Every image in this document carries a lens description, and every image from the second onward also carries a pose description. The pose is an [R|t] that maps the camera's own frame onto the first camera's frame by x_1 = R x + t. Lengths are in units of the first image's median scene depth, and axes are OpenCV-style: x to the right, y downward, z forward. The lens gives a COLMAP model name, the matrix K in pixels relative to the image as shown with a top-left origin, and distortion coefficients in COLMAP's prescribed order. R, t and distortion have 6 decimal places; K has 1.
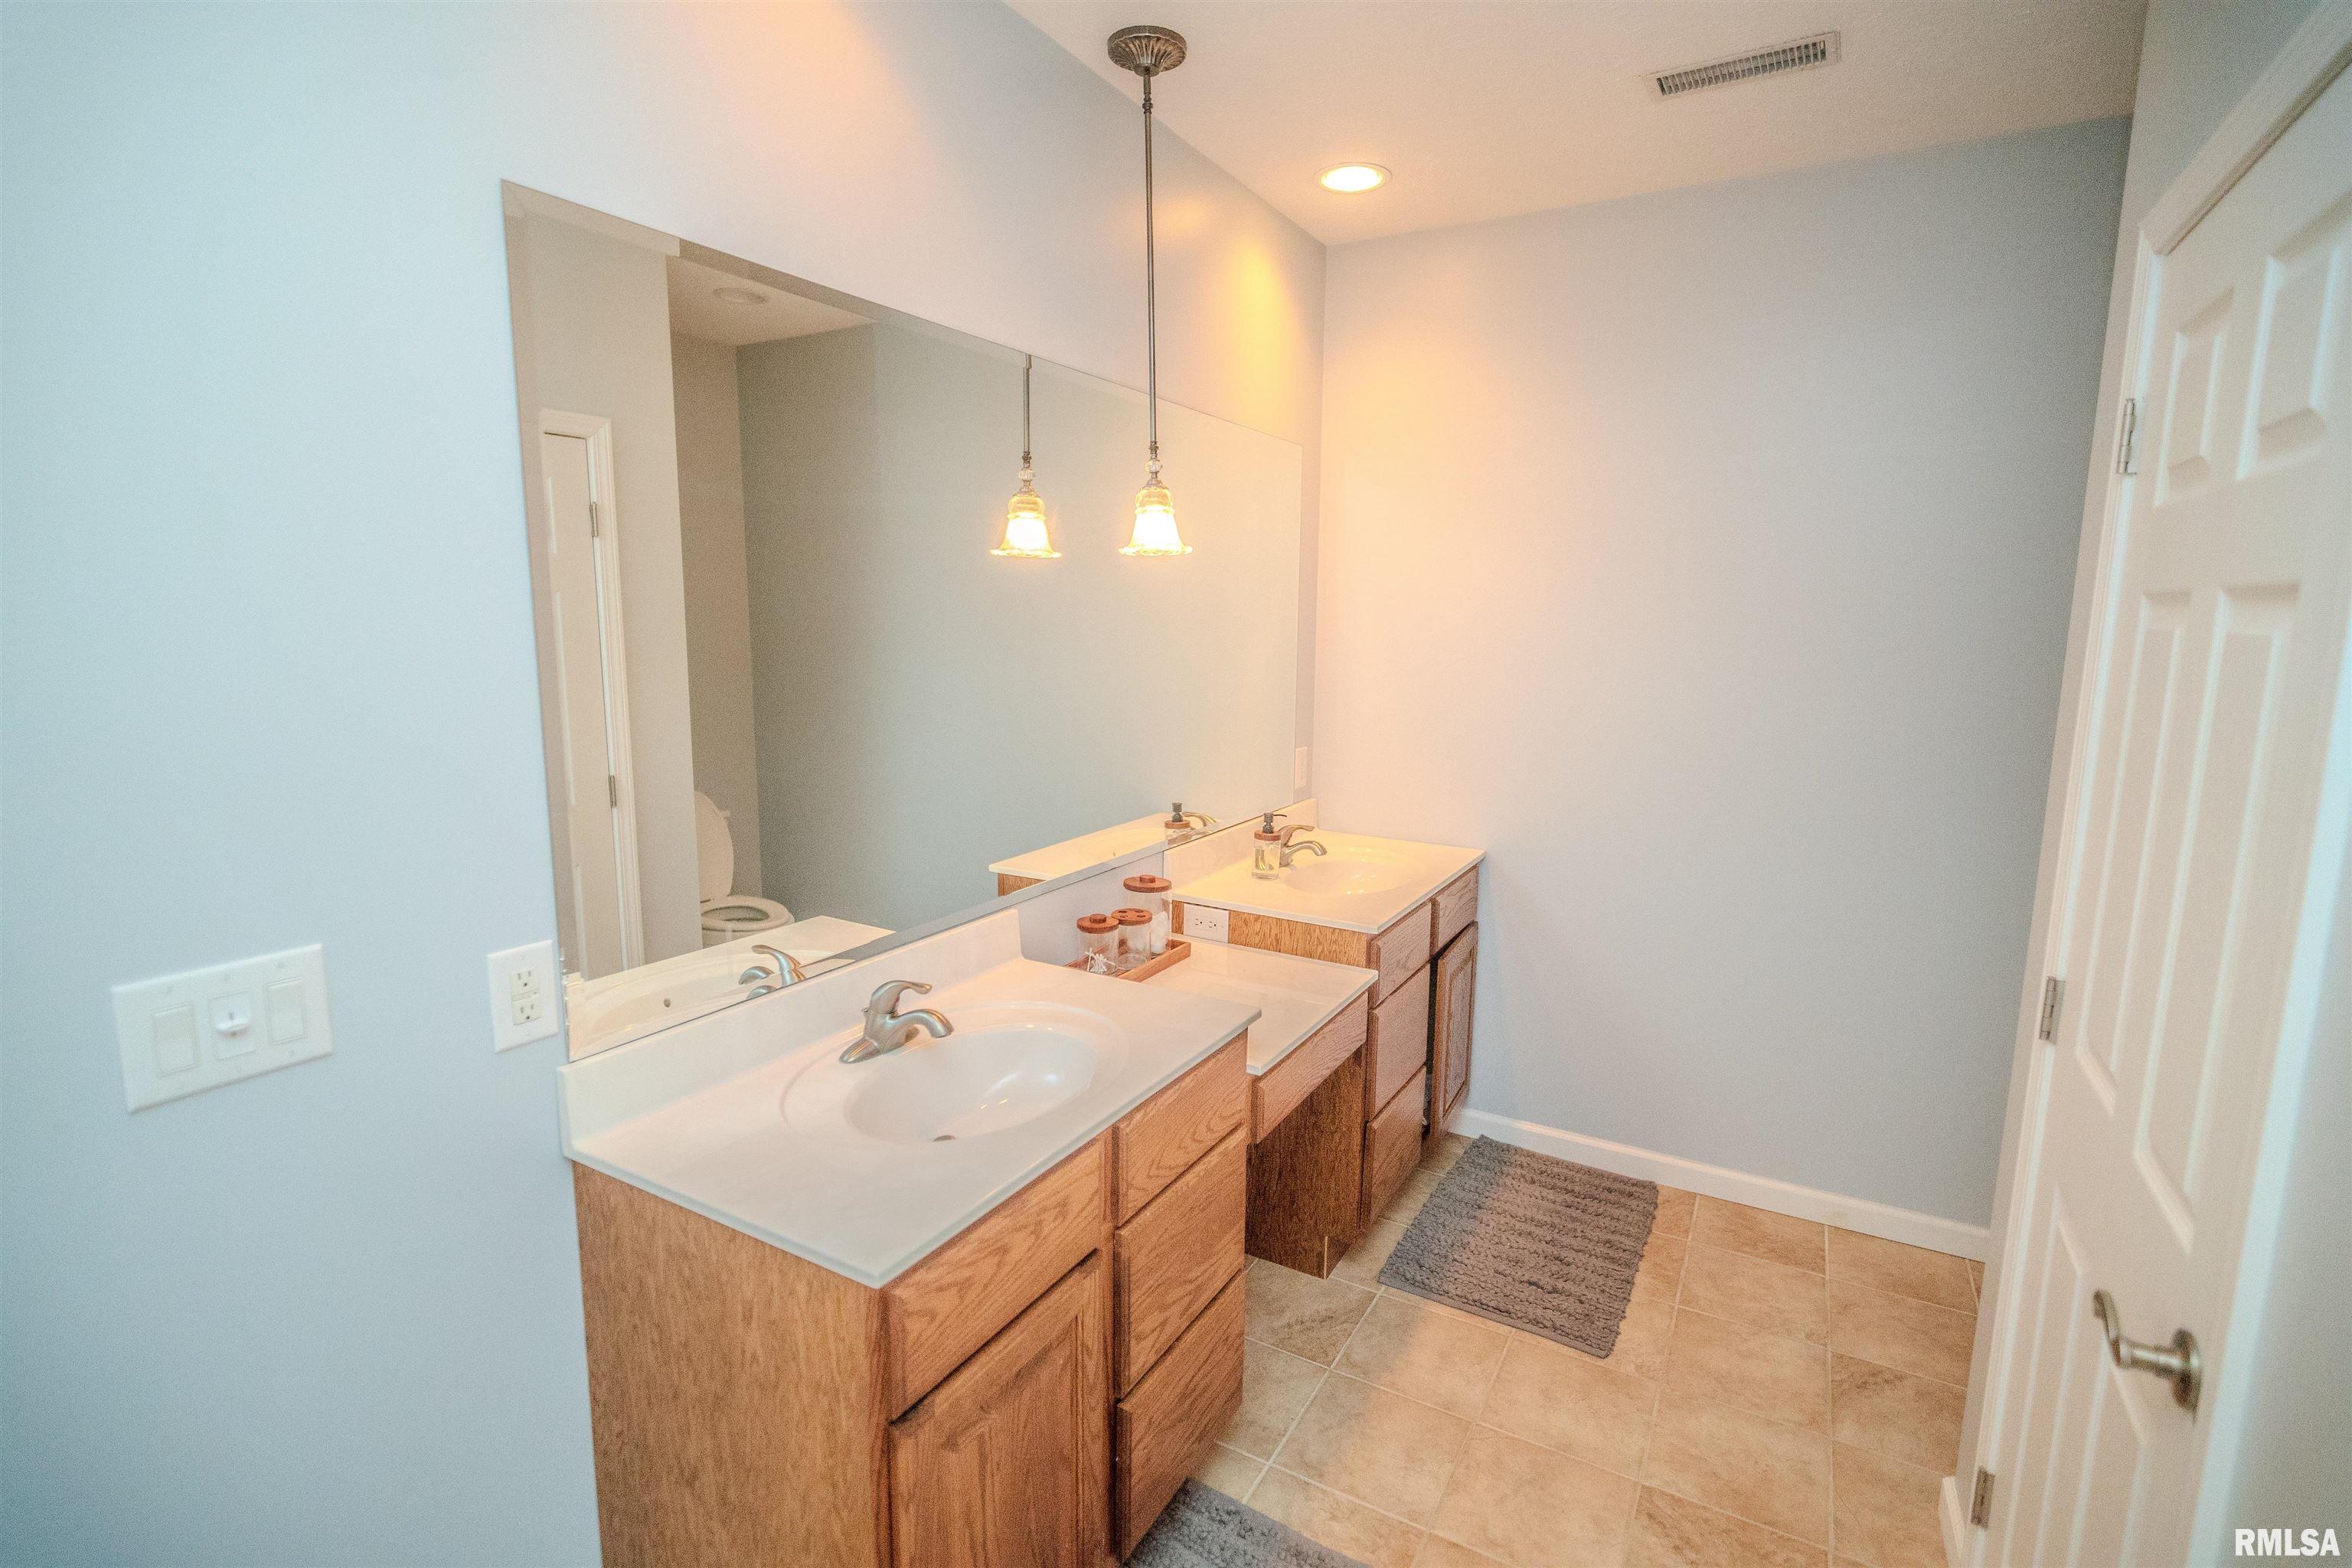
lens RADIAL K [[1120.3, 0, 1177.7], [0, 1120.3, 789.4], [0, 0, 1]] dist [0.002660, -0.001903]
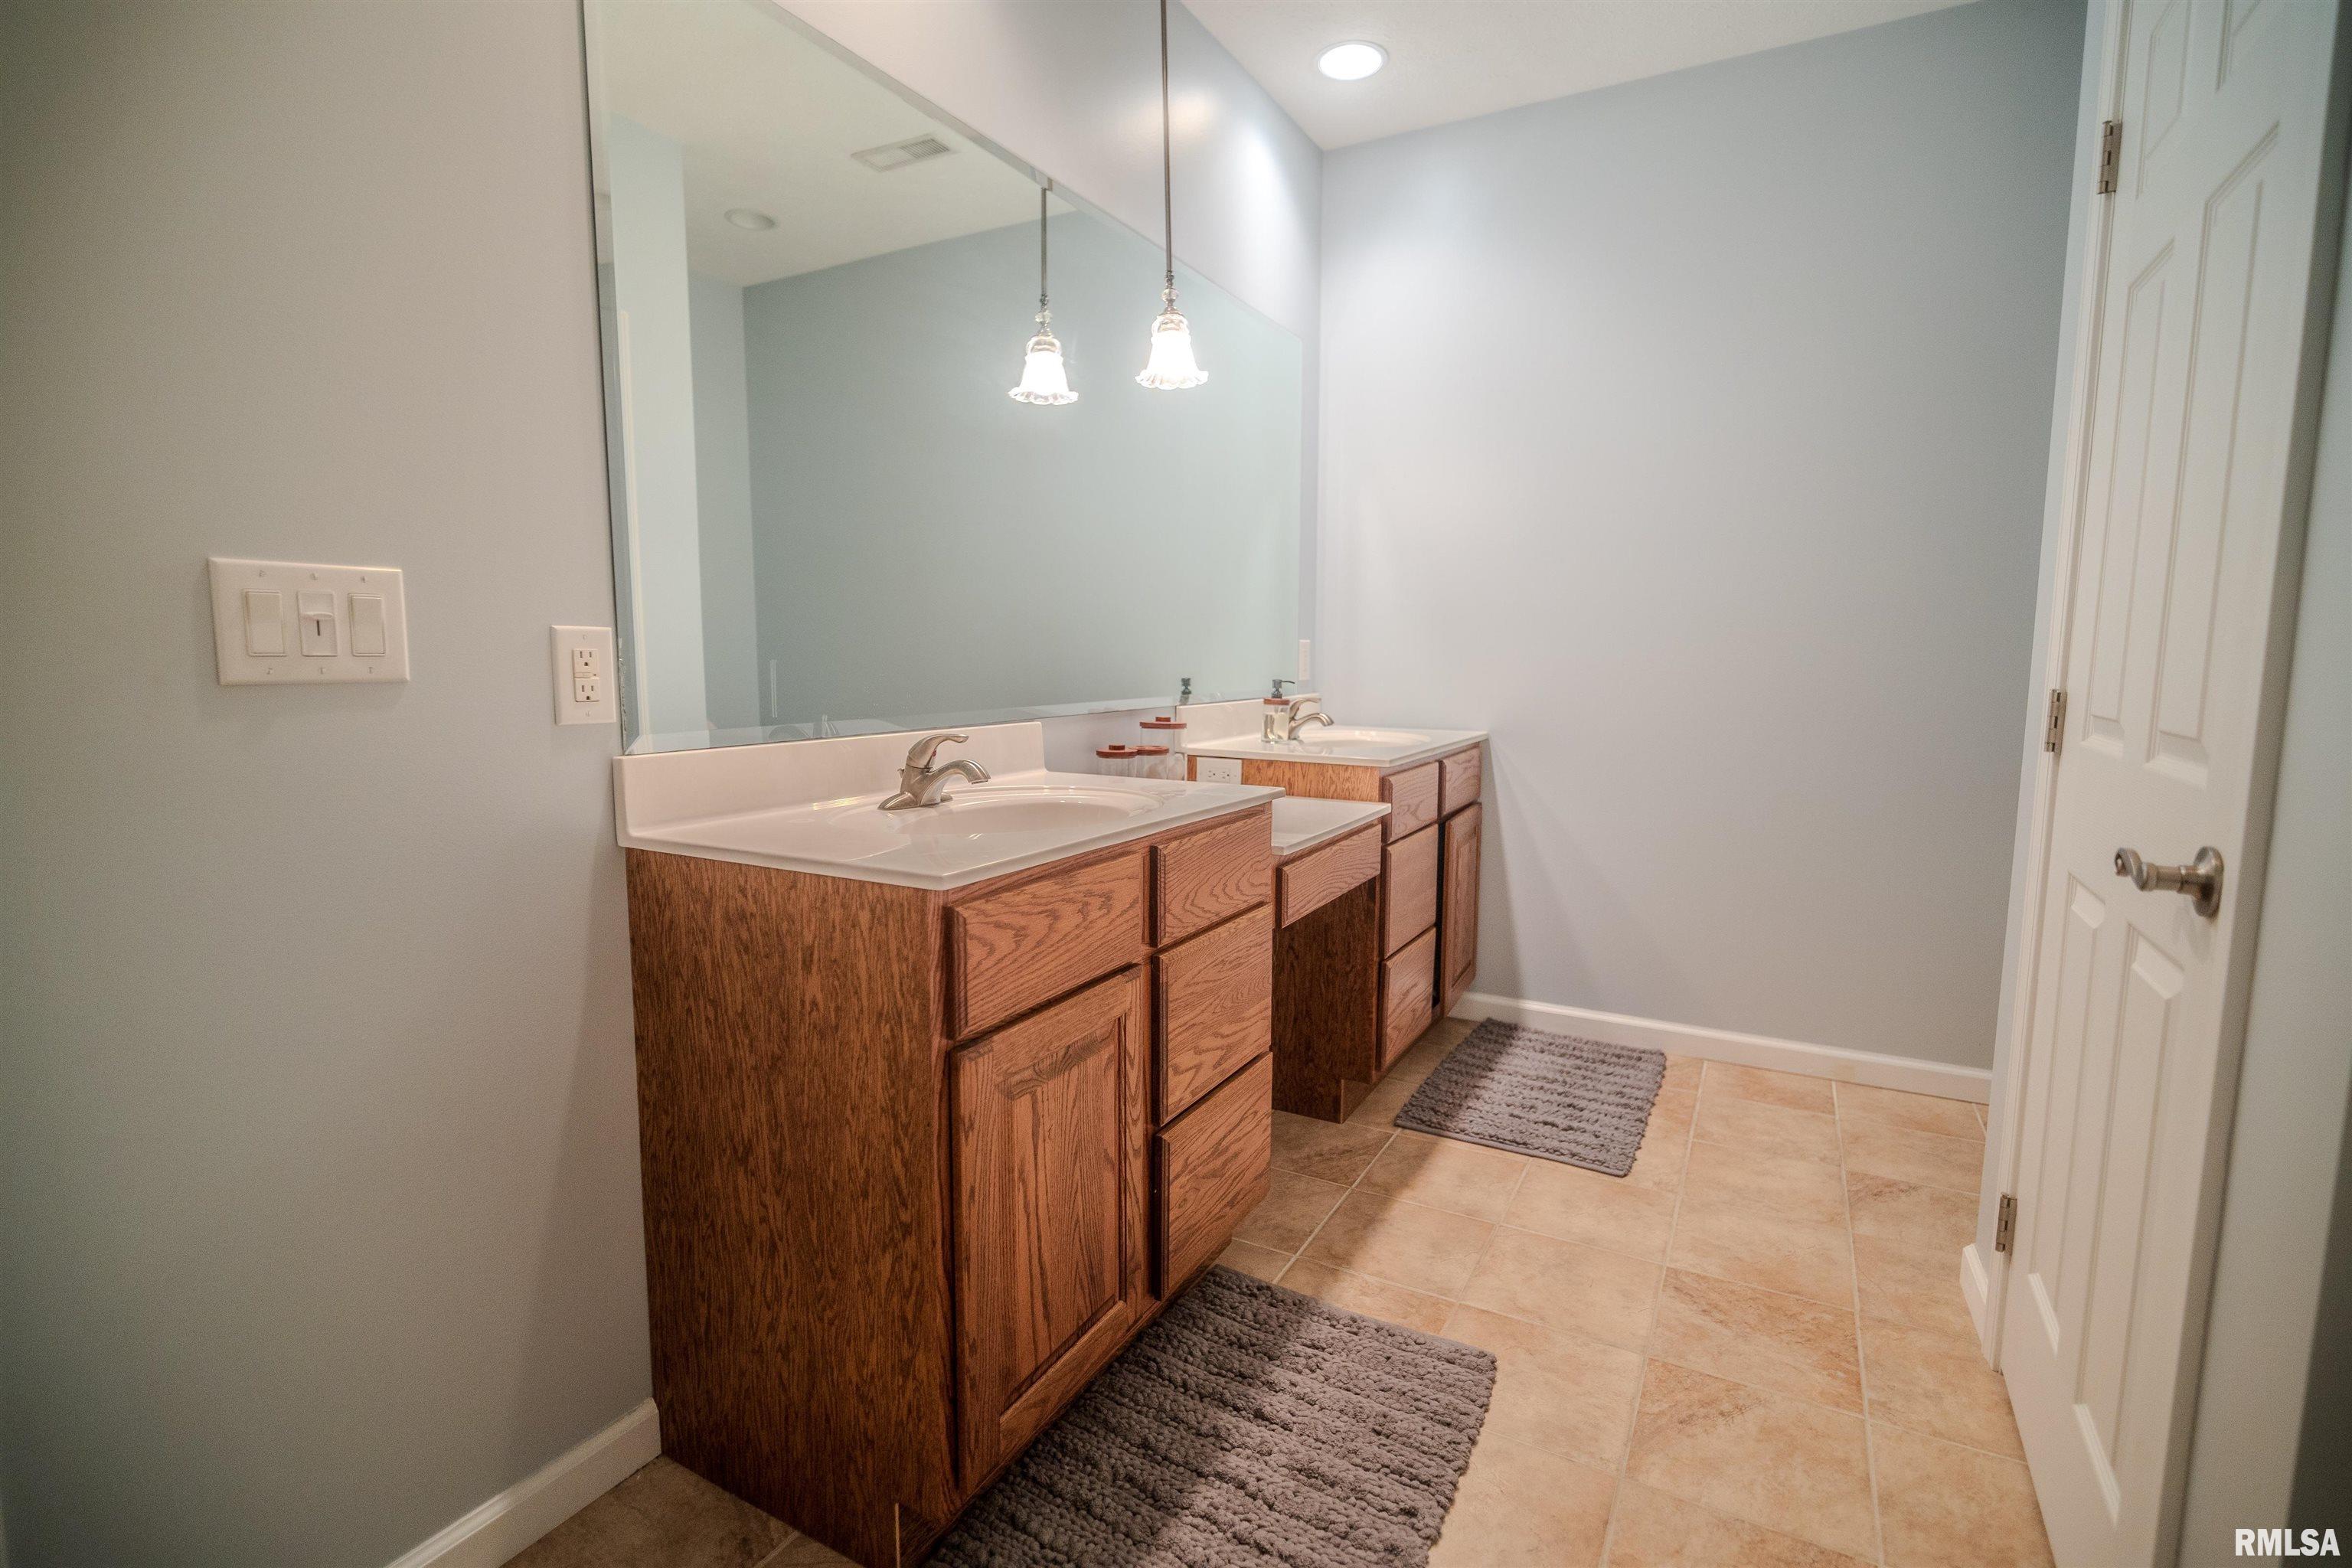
lens RADIAL K [[1120.3, 0, 1173.8], [0, 1120.3, 773.6], [0, 0, 1]] dist [0.002660, -0.001903]
pose [[0.999883, -0.008849, 0.012482, -0.037908], [0.009315, 0.999243, -0.037765, 0.210289], [-0.012138, 0.037877, 0.999209, -0.019000]]
